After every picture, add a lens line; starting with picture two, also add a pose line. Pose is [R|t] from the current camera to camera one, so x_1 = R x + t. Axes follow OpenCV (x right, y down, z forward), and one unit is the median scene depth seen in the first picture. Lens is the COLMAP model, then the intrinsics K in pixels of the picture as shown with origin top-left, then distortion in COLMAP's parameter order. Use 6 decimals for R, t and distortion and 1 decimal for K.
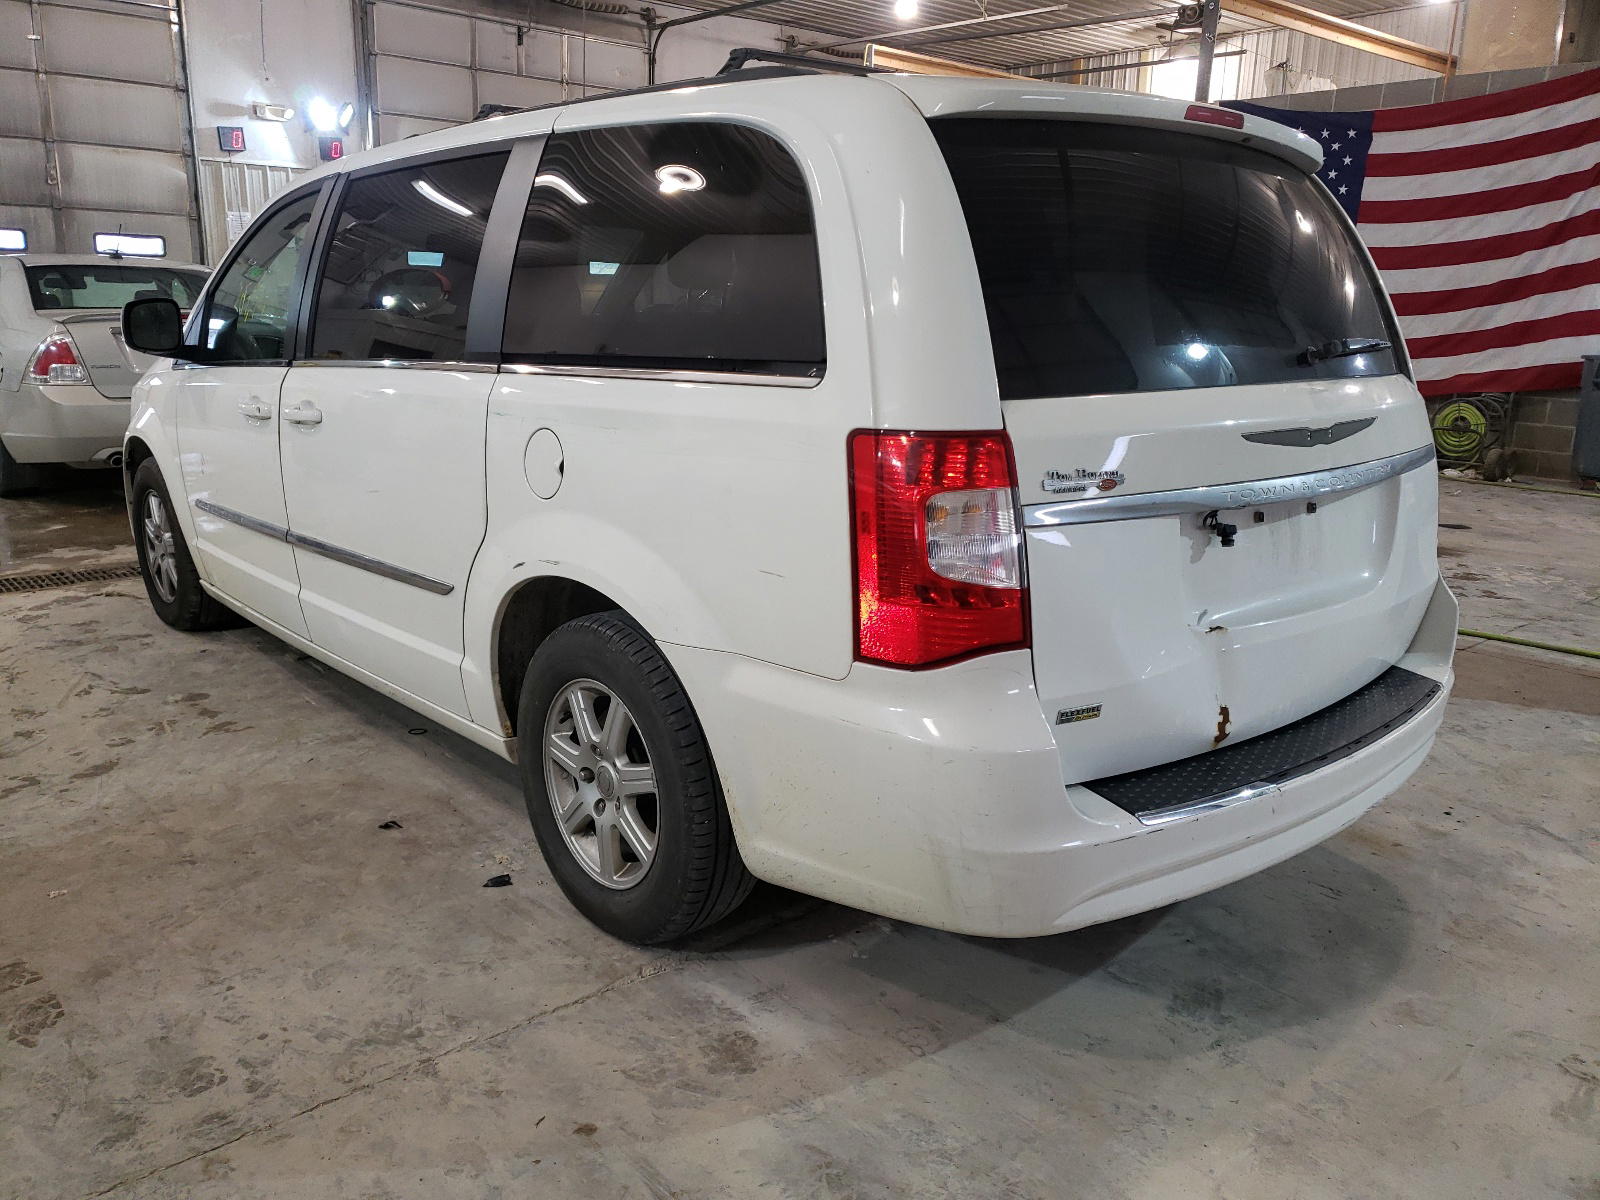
lens RADIAL K [[1229.4, 0, 795.2], [0, 1229.4, 553.7], [0, 0, 1]] dist [0.029887, -0.008420]
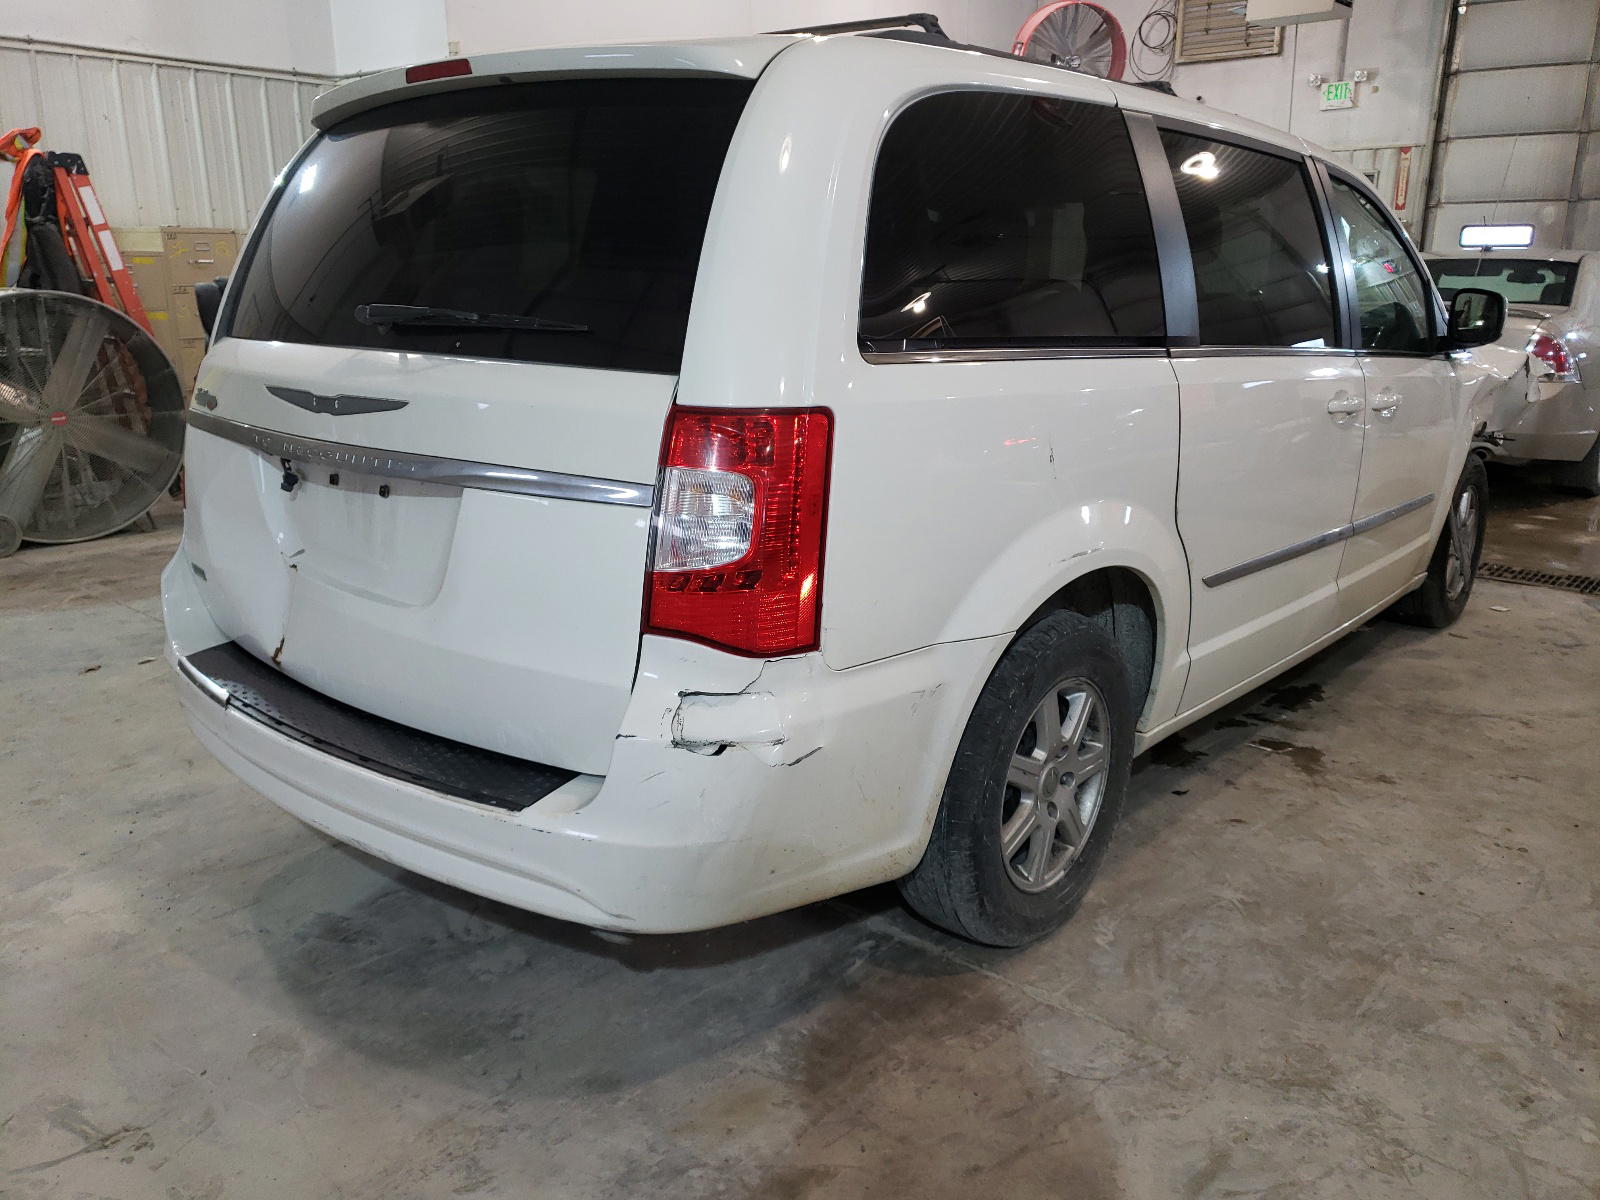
lens RADIAL K [[1229.4, 0, 795.2], [0, 1229.4, 553.7], [0, 0, 1]] dist [0.029887, -0.008420]
pose [[0.158135, 0.200963, -0.966751, 1.363507], [-0.203814, 0.964629, 0.167184, -0.207567], [0.966154, 0.170600, 0.193501, 1.132679]]
